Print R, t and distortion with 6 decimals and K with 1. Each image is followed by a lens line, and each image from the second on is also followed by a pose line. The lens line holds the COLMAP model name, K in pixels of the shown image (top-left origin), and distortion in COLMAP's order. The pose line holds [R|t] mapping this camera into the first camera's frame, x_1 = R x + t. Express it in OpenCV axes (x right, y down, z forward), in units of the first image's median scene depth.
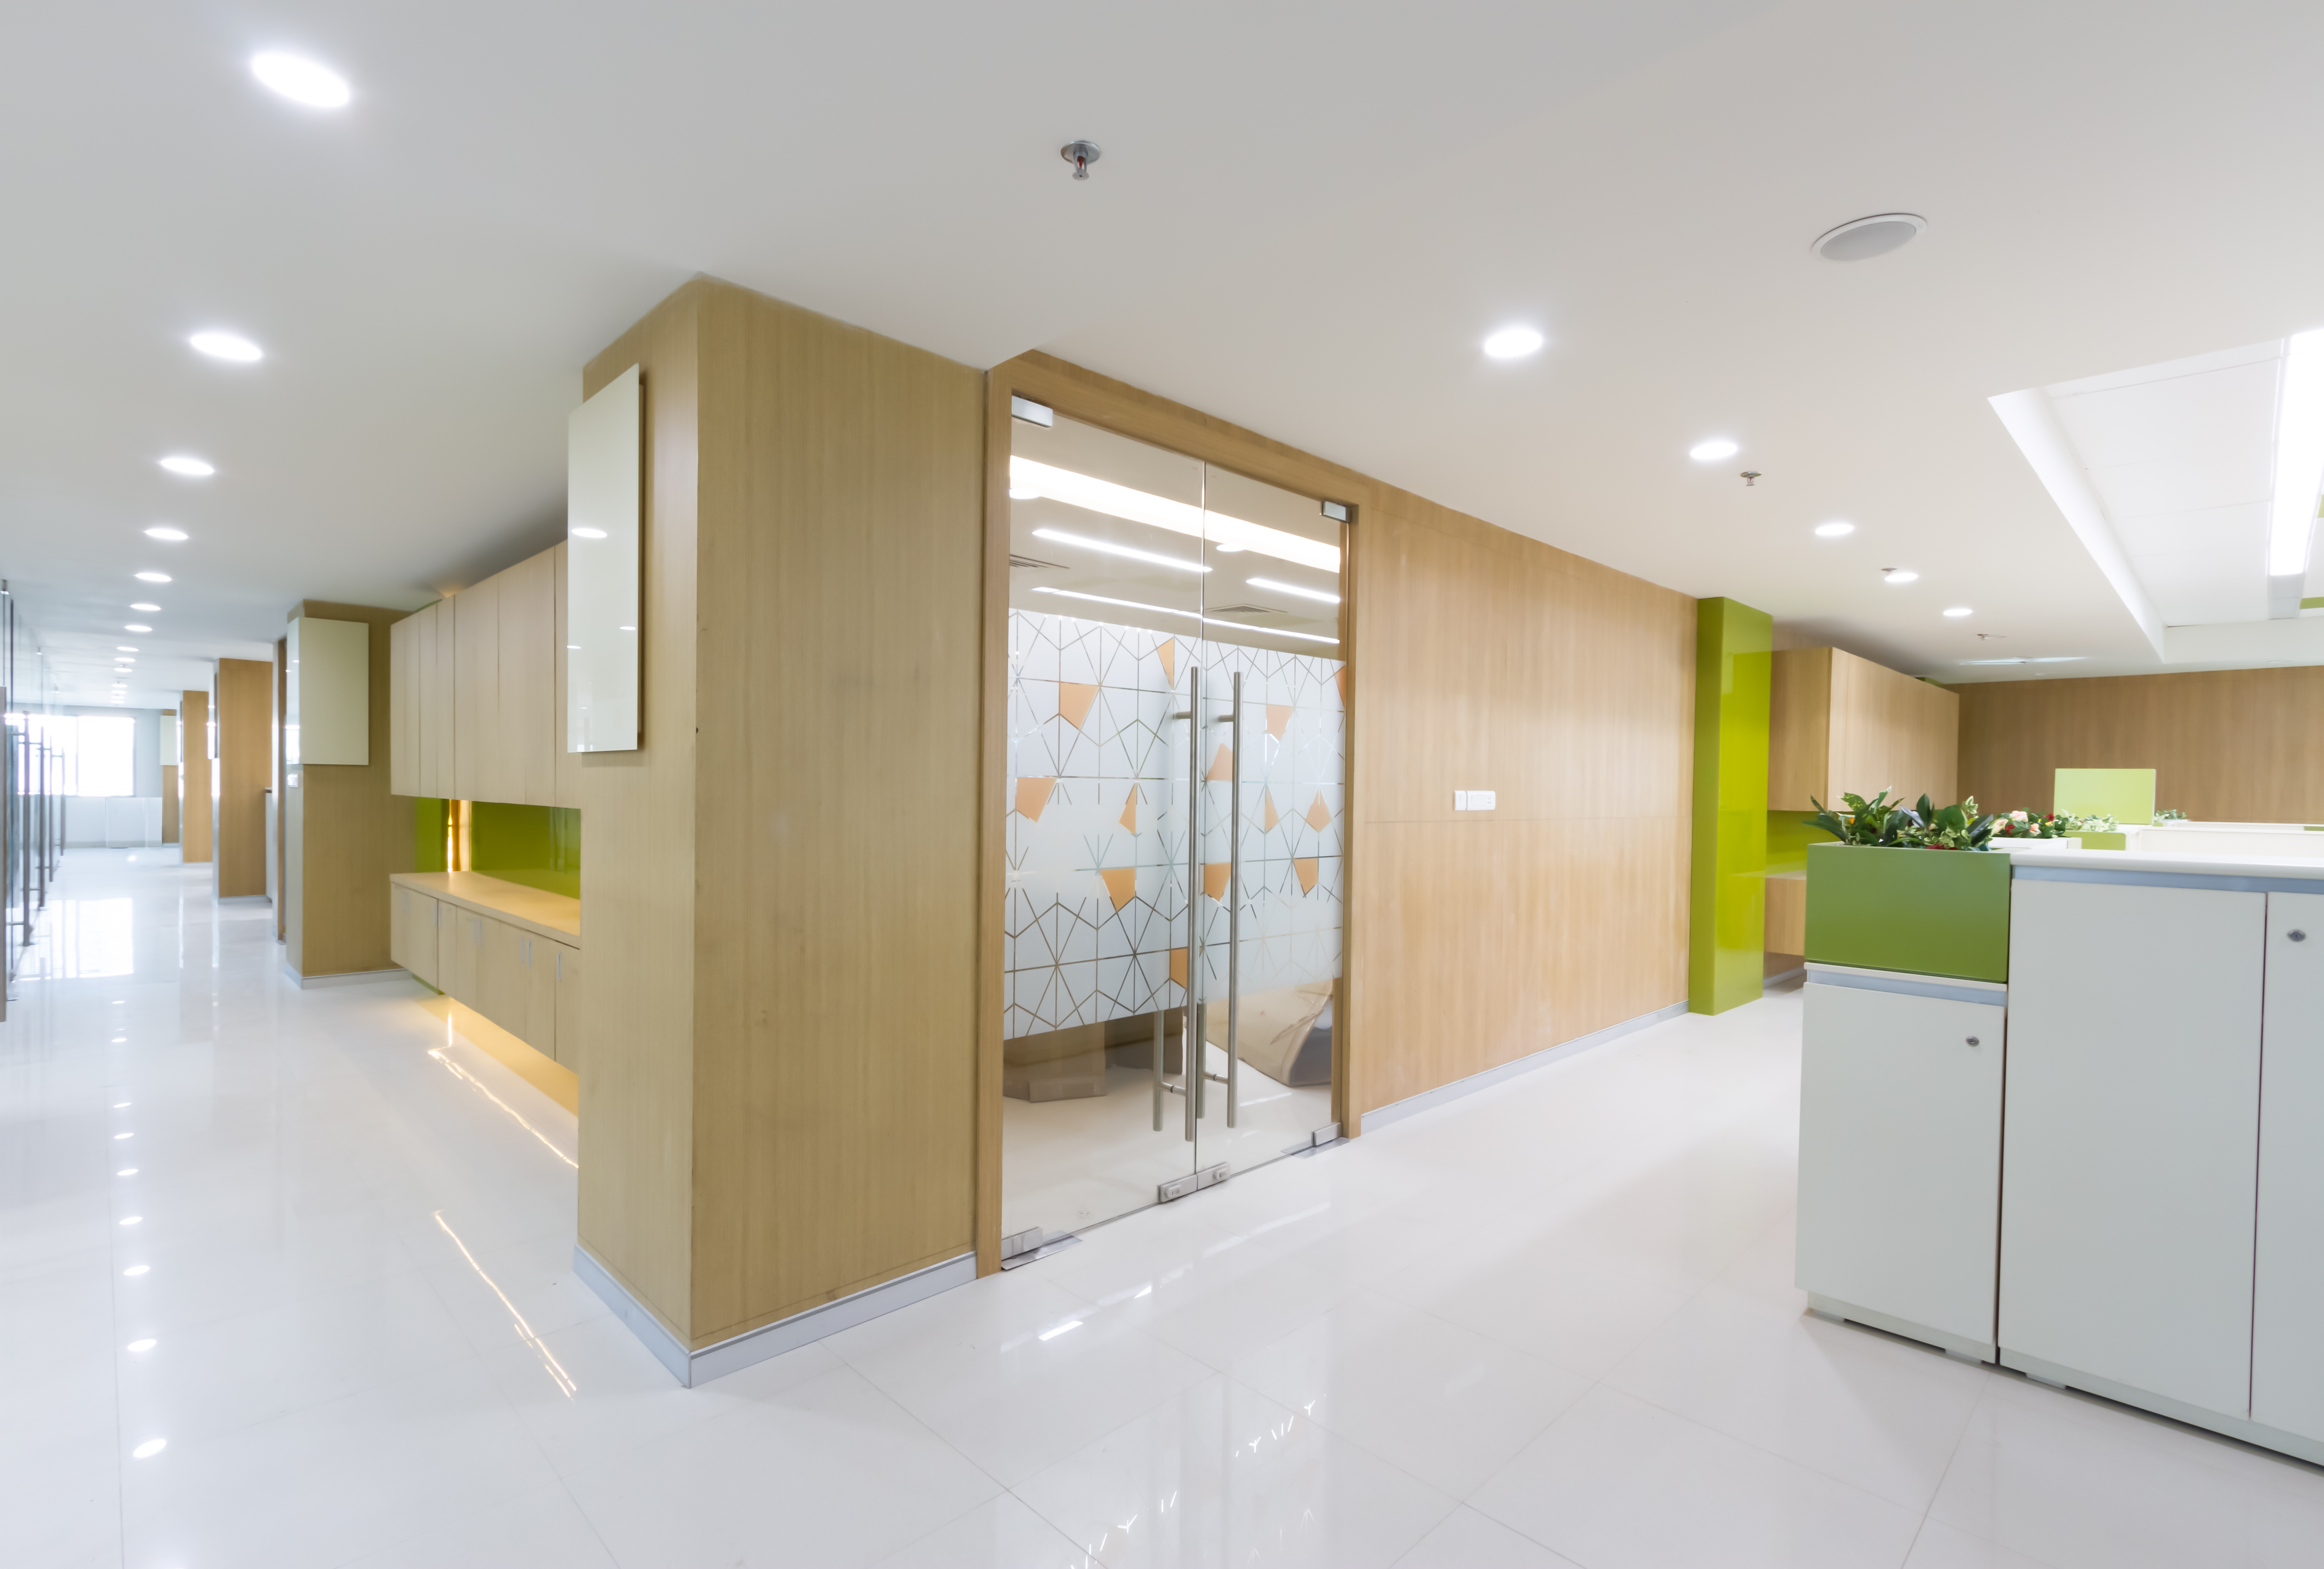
lens RADIAL K [[1094.5, 0, 1161.3], [0, 1094.5, 783.3], [0, 0, 1]] dist [-0.009959, -0.000782]
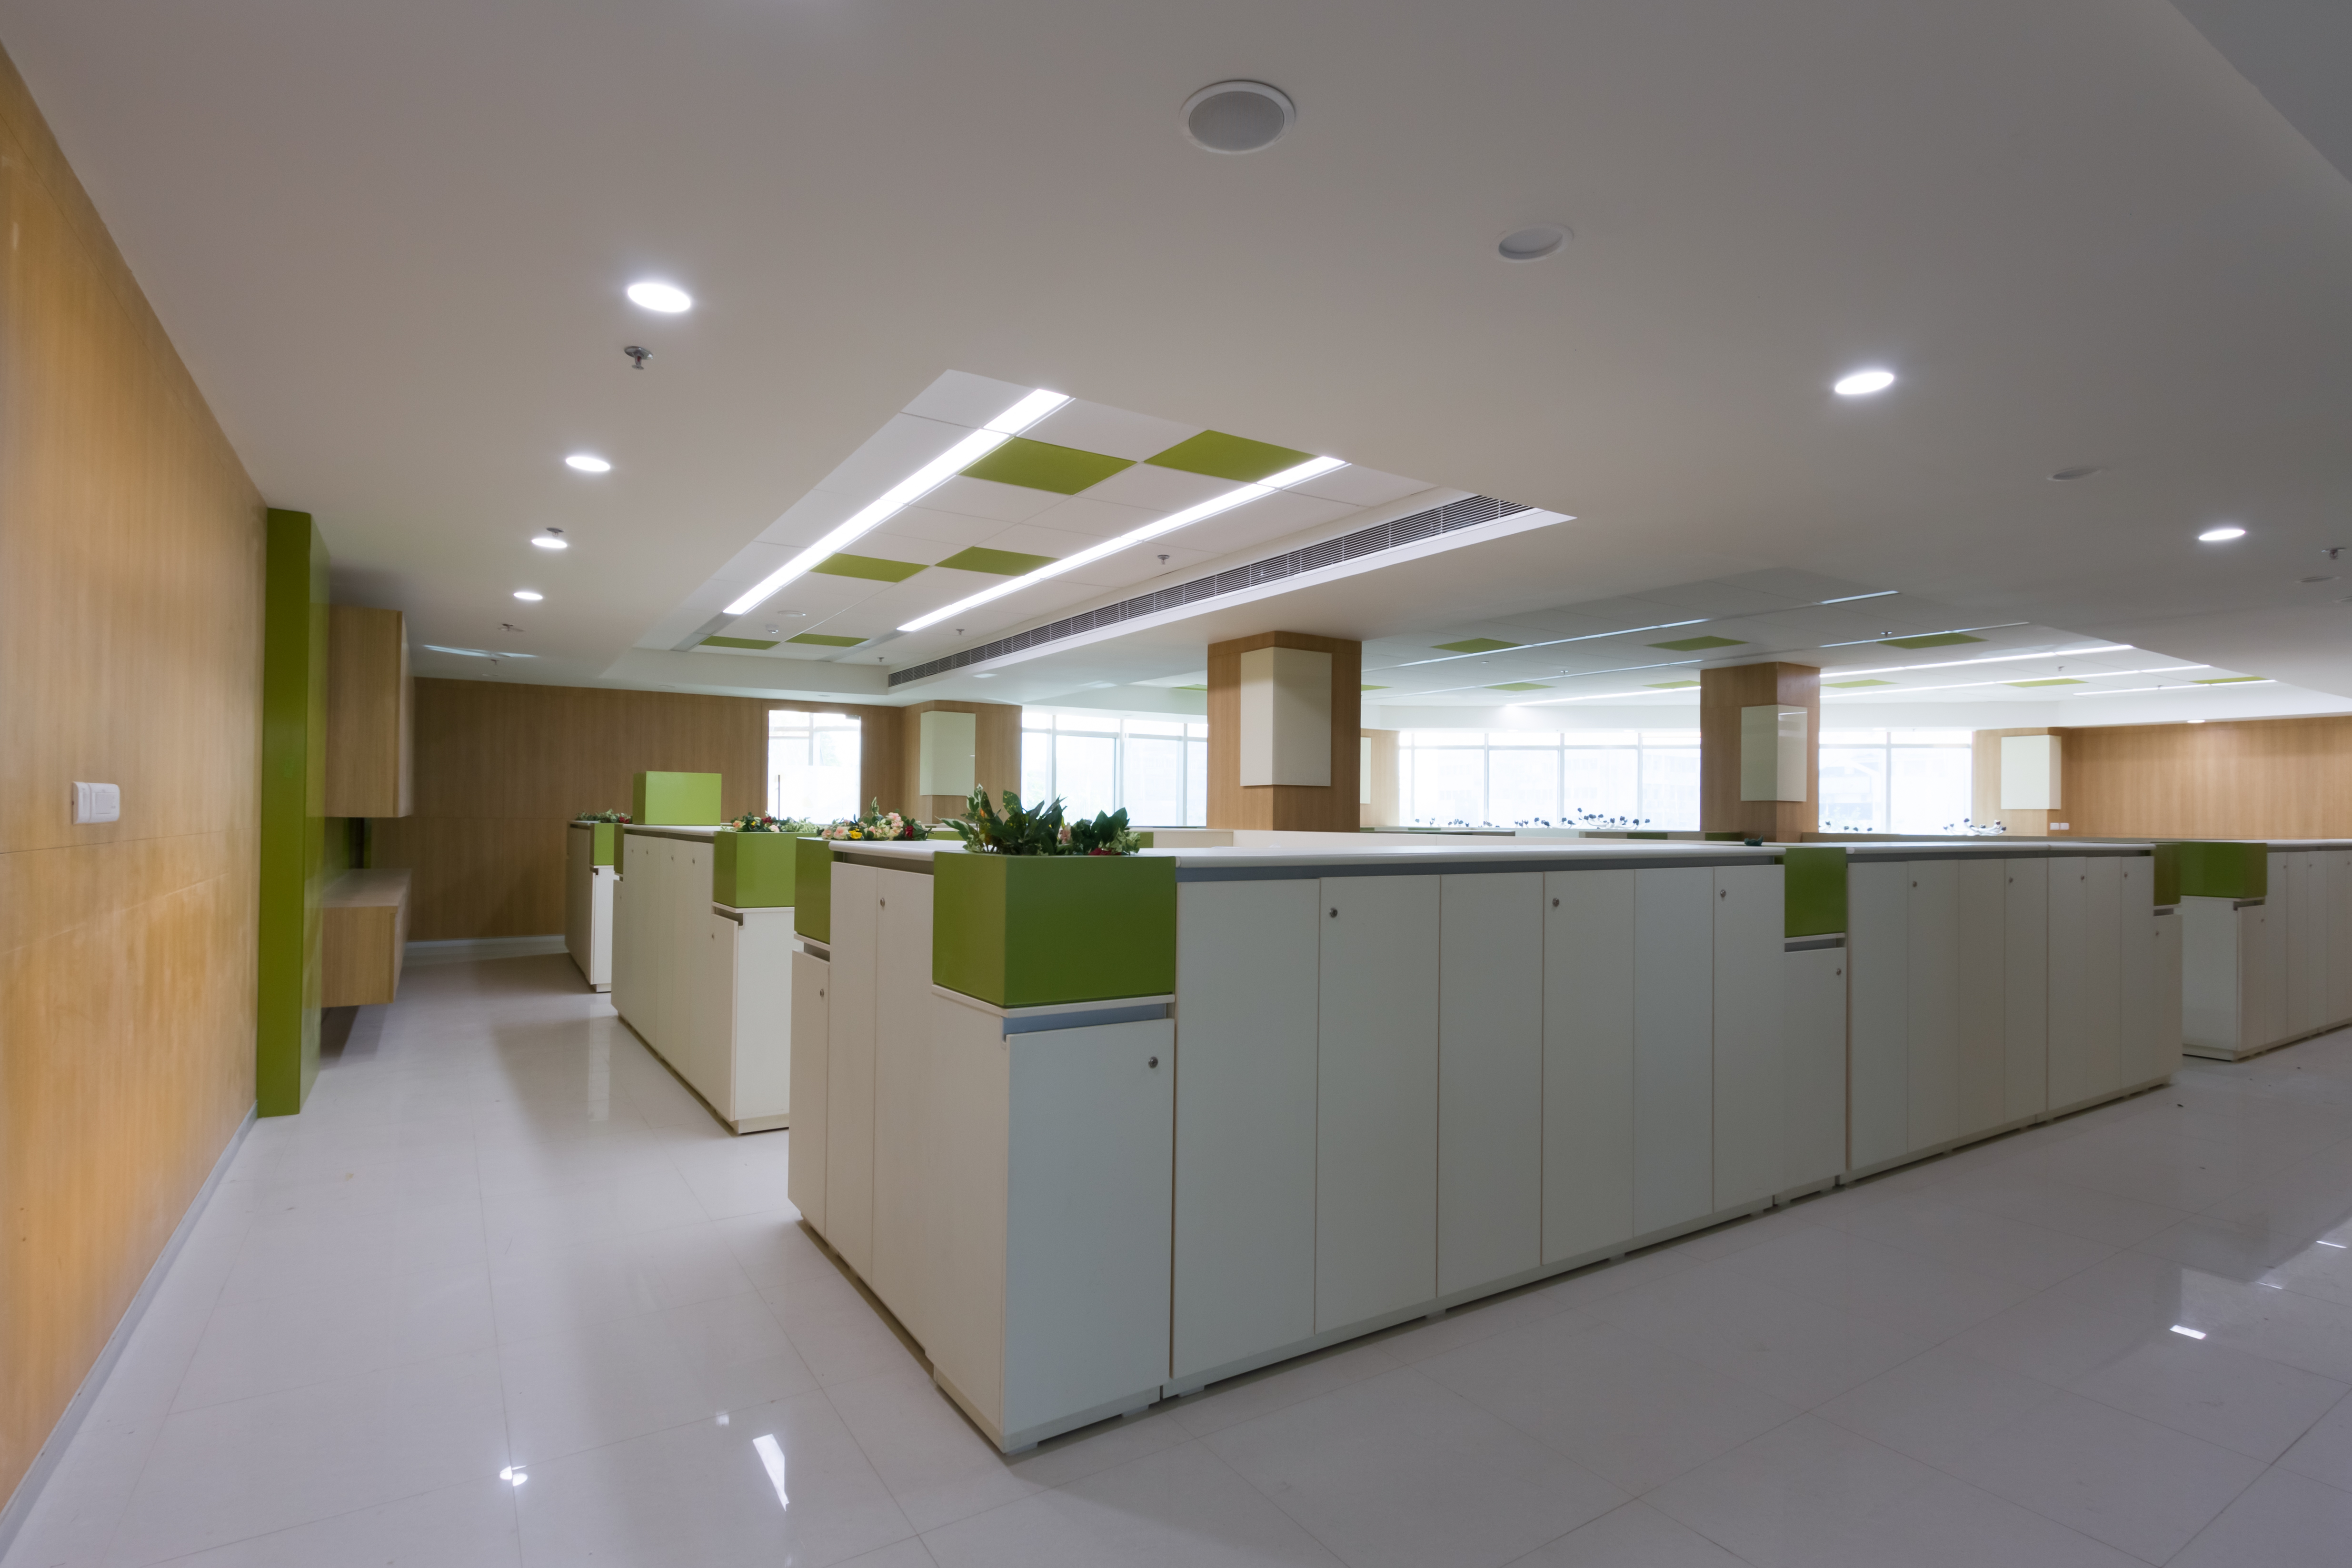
lens RADIAL K [[1107.8, 0, 1176.5], [0, 1107.8, 797.1], [0, 0, 1]] dist [-0.009959, -0.000782]
pose [[0.211531, 0.003550, 0.977365, -0.053071], [-0.013727, 0.999906, -0.000661, 0.004625], [-0.977275, -0.013276, 0.211560, 0.258322]]
